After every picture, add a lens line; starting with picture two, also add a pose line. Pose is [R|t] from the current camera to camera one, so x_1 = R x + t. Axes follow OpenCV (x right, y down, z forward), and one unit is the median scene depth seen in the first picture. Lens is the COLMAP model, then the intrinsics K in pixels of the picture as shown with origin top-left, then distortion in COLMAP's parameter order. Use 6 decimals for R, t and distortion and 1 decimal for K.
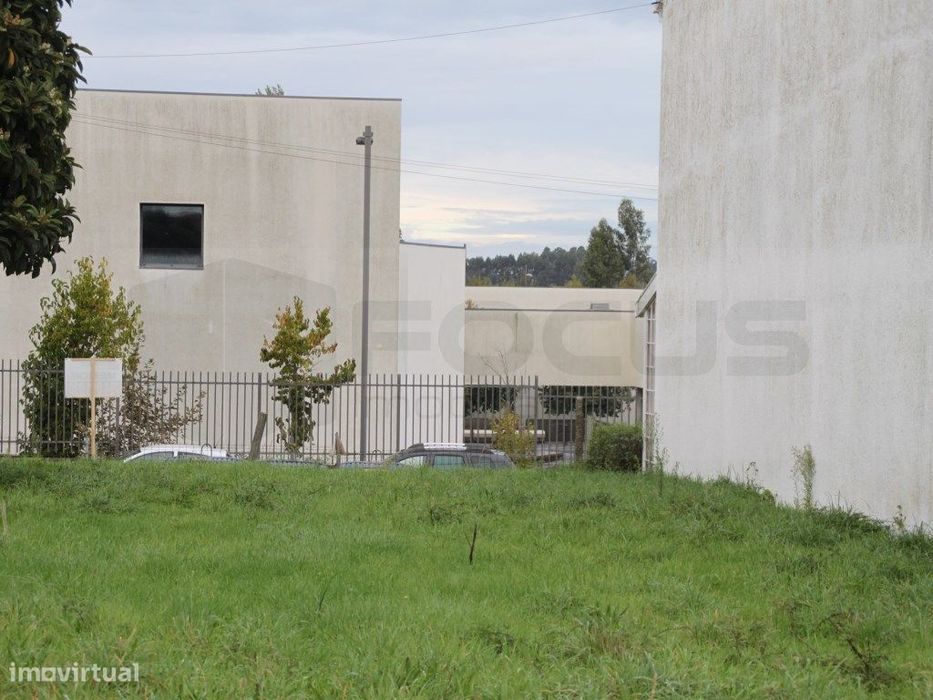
lens RADIAL K [[3115.0, 0, 466.5], [0, 3115.0, 350.0], [0, 0, 1]] dist [1.057351, 4.557407]
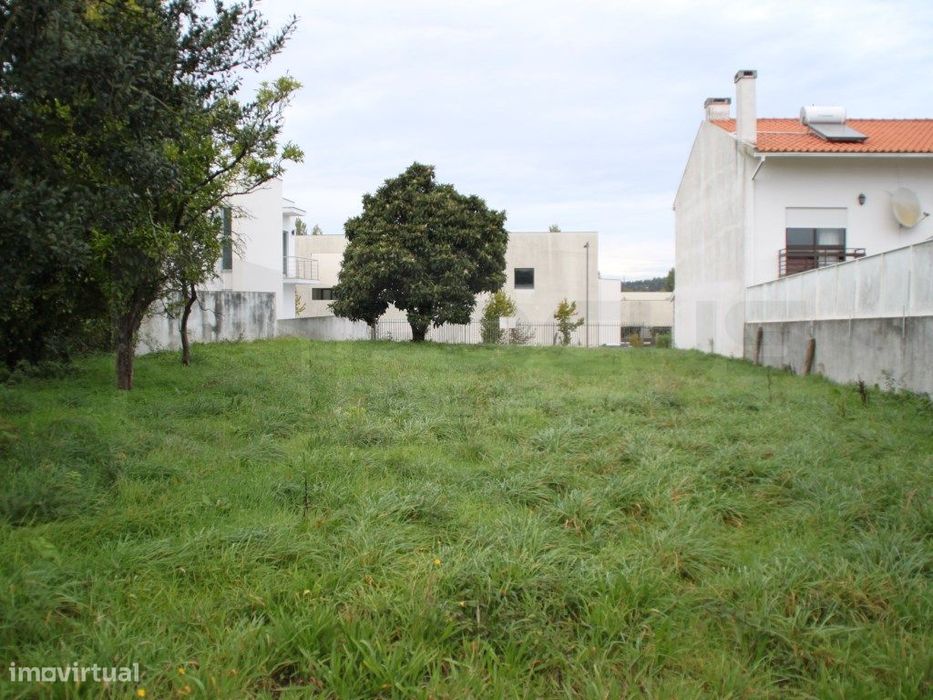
lens RADIAL K [[3115.0, 0, 466.5], [0, 3115.0, 350.0], [0, 0, 1]] dist [1.057351, 4.557407]
pose [[0.997038, -0.016353, -0.075156, 0.081889], [0.016497, 0.999863, 0.001289, 0.030116], [0.075124, -0.002525, 0.997171, -2.140038]]
